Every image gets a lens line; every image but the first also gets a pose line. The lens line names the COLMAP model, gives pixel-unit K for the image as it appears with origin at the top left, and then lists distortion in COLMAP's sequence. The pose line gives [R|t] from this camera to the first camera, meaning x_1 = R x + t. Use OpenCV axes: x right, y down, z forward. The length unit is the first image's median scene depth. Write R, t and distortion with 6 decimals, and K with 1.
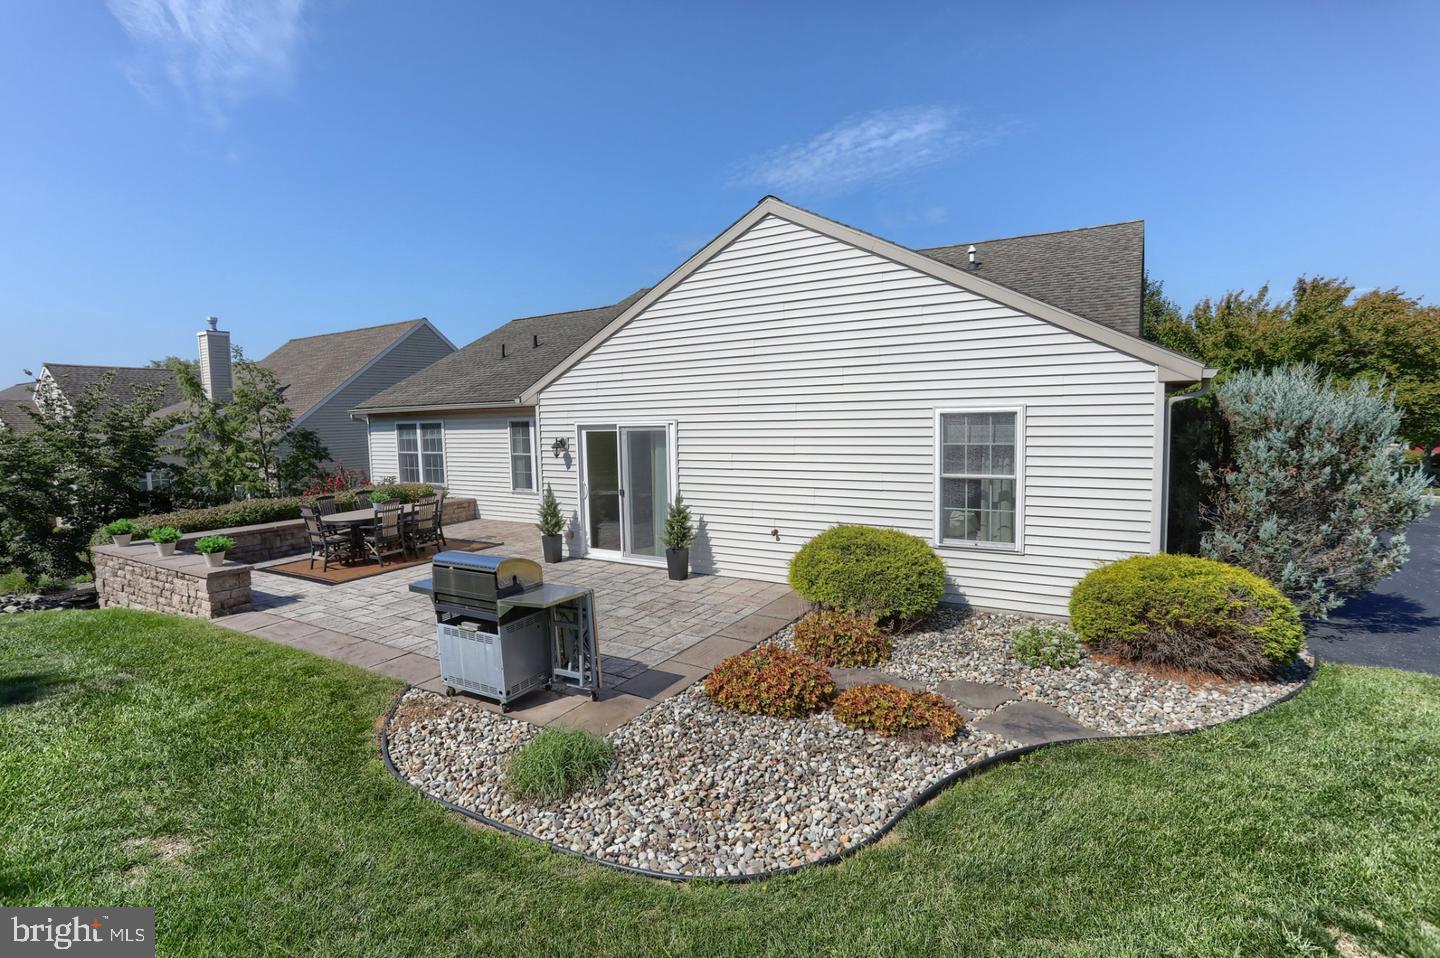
lens RADIAL K [[685.8, 0, 720.0], [0, 685.8, 502.2], [0, 0, 1]] dist [-0.057550, 0.026890]
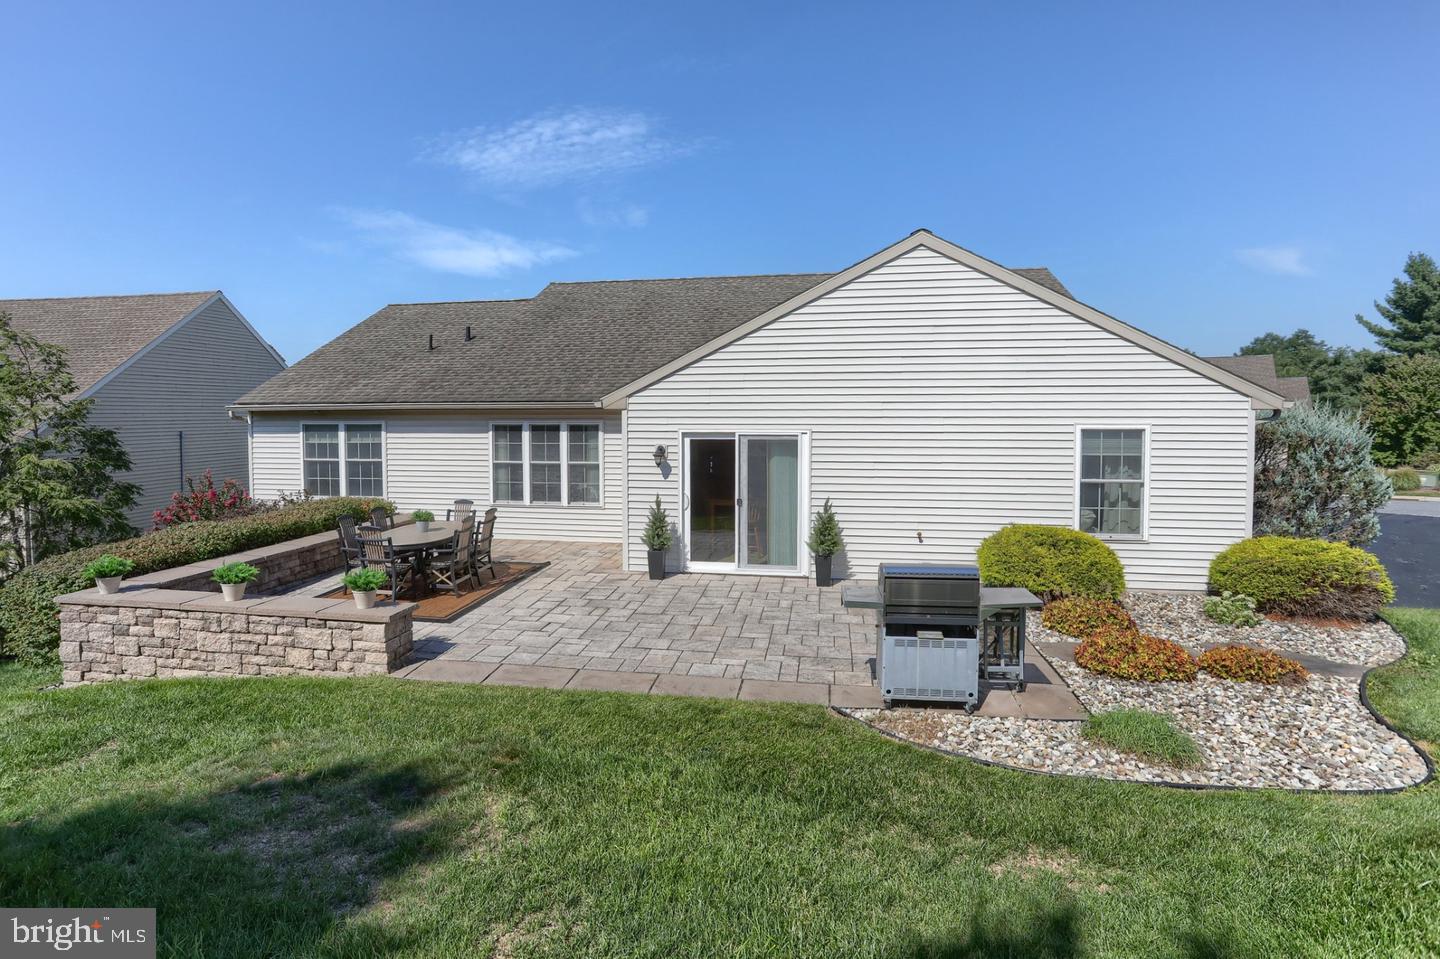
lens RADIAL K [[713.7, 0, 722.3], [0, 713.7, 474.5], [0, 0, 1]] dist [-0.056323, 0.032412]
pose [[0.927965, -0.008689, 0.372566, -0.560453], [0.026502, 0.998736, -0.042715, -0.010539], [-0.371724, 0.049512, 0.927022, 0.064198]]
